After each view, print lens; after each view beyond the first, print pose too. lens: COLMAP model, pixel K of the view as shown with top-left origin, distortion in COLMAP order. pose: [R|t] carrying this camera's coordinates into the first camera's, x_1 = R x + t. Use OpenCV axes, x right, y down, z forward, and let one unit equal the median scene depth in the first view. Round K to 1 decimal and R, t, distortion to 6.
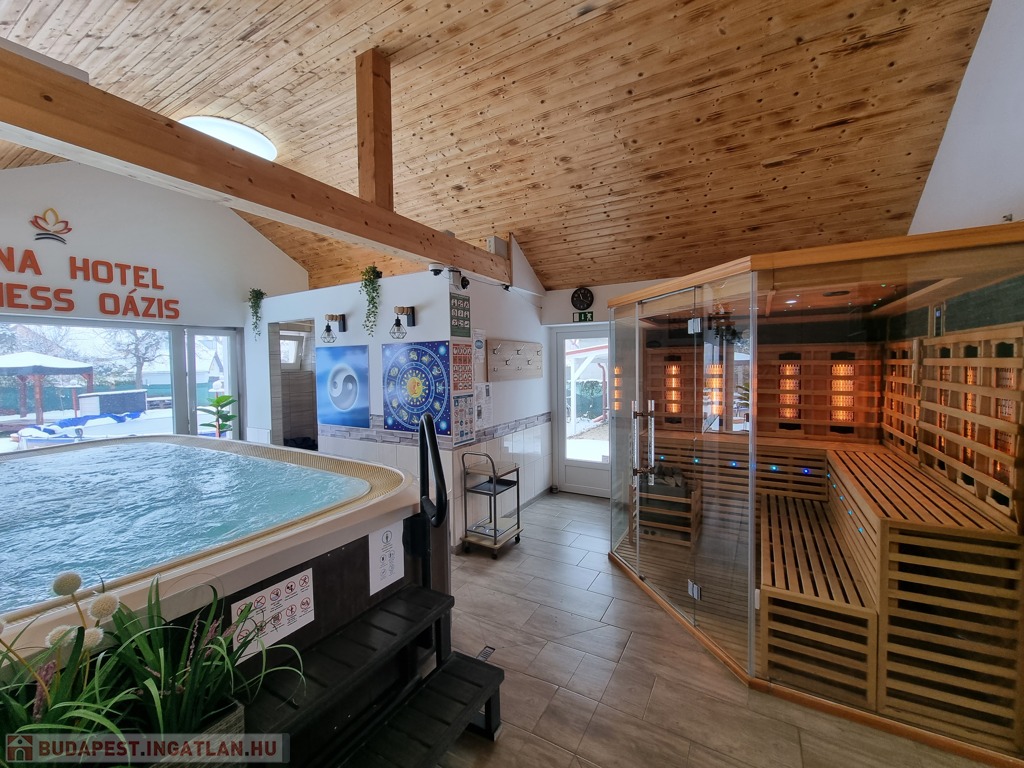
lens RADIAL K [[420.0, 0, 514.3], [0, 420.0, 377.3], [0, 0, 1]] dist [-0.000116, -0.000027]
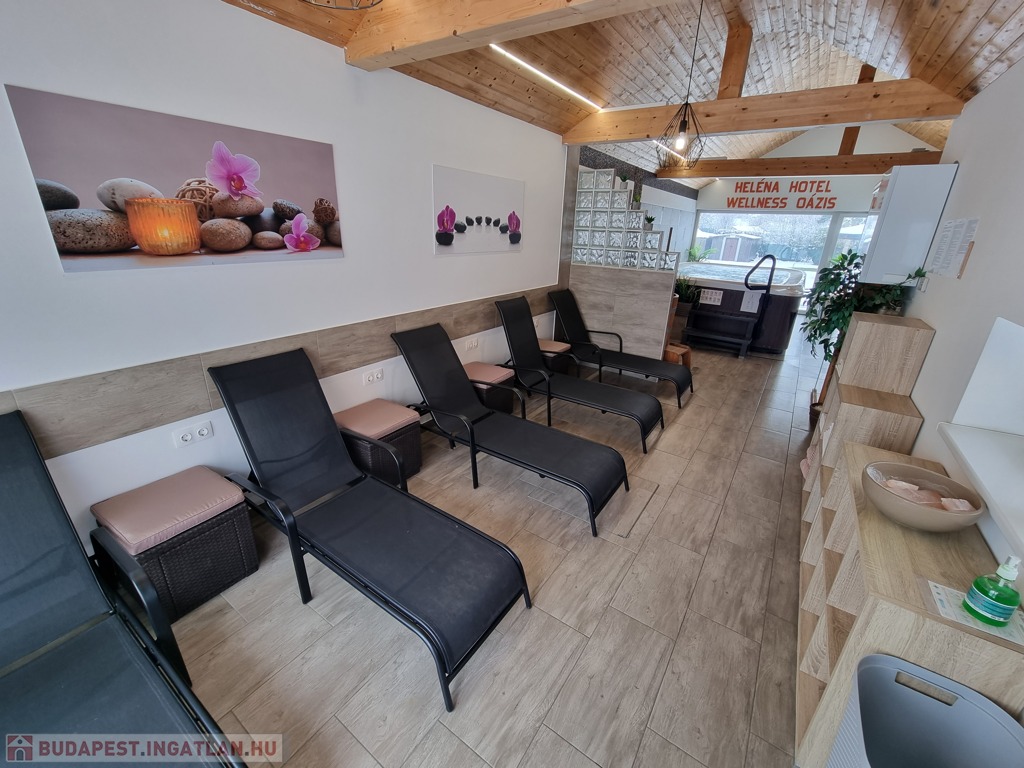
lens RADIAL K [[420.0, 0, 514.4], [0, 420.0, 384.6], [0, 0, 1]] dist [-0.000116, -0.000027]
pose [[-0.070823, 0.371797, -0.925608, 2.211820], [-0.067398, 0.924034, 0.376322, -0.043351], [0.995209, 0.089036, -0.040384, -0.412231]]
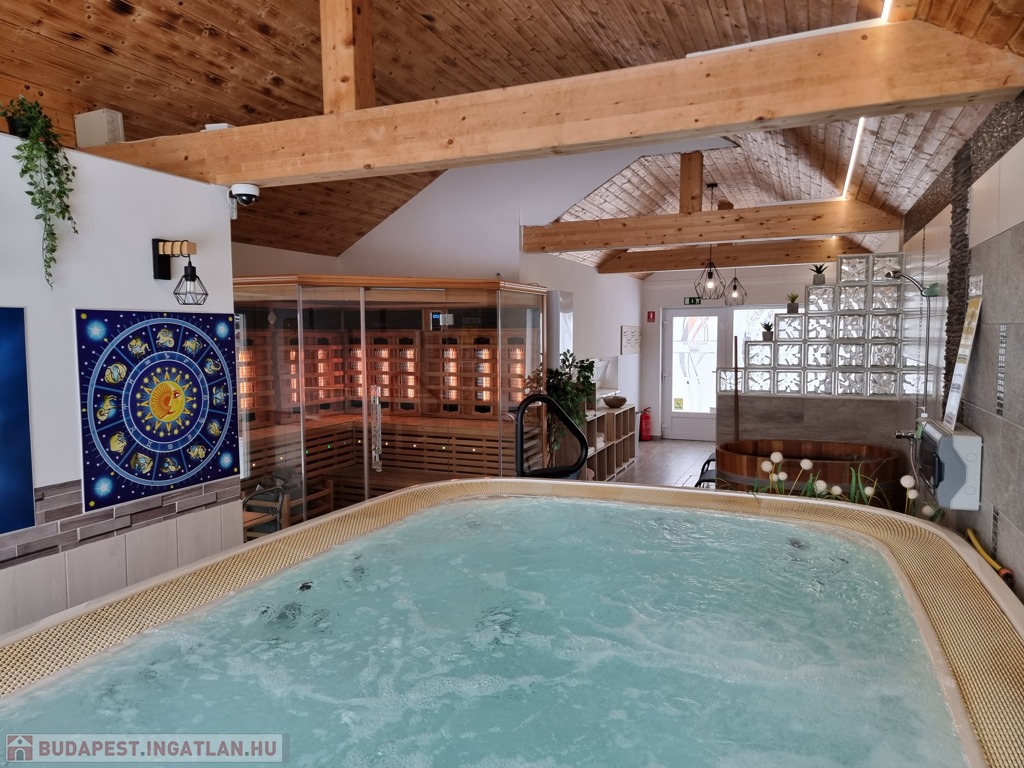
lens RADIAL K [[710.3, 0, 511.2], [0, 710.3, 385.1], [0, 0, 1]] dist [0.003628, 0.001042]
pose [[-0.122774, -0.058457, 0.990712, -1.141522], [0.041151, 0.997105, 0.063934, -0.033588], [-0.991581, 0.048619, -0.120013, 0.700818]]
